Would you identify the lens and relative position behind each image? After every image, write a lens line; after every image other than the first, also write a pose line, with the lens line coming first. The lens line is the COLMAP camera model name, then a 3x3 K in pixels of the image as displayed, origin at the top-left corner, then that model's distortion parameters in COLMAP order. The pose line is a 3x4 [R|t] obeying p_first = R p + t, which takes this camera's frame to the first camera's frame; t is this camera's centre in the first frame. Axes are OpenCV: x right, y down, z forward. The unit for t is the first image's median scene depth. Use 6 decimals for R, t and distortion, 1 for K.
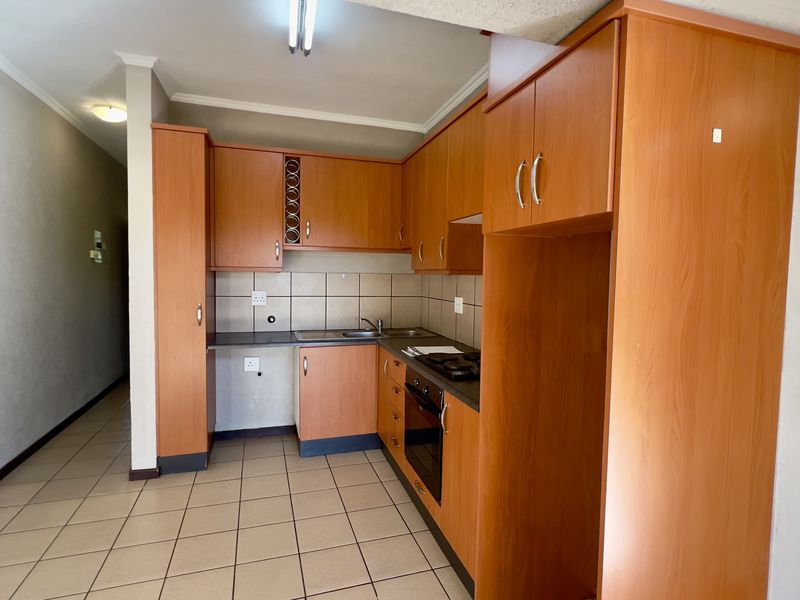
lens RADIAL K [[426.6, 0, 397.4], [0, 426.6, 298.2], [0, 0, 1]] dist [0.000350, 0.001644]
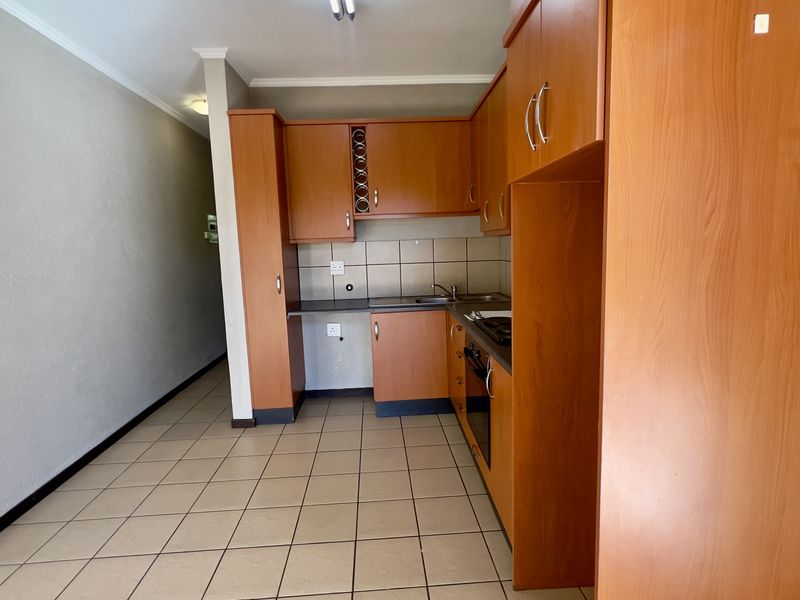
lens RADIAL K [[426.6, 0, 398.0], [0, 426.6, 297.6], [0, 0, 1]] dist [0.000350, 0.001644]
pose [[0.965417, -0.018754, -0.260035, 0.110715], [0.036873, 0.997205, 0.064977, 0.012868], [0.258090, -0.072318, 0.963411, 0.020100]]
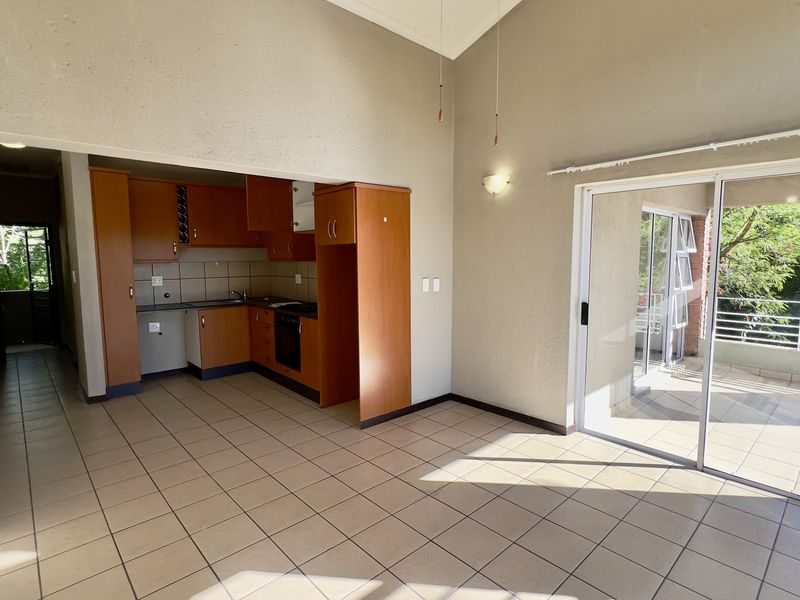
lens RADIAL K [[426.6, 0, 398.6], [0, 426.6, 297.9], [0, 0, 1]] dist [0.000350, 0.001644]
pose [[0.909000, -0.063631, 0.411910, -0.211025], [0.046894, 0.997616, 0.050626, 0.025982], [-0.414149, -0.026703, 0.909817, -0.767305]]
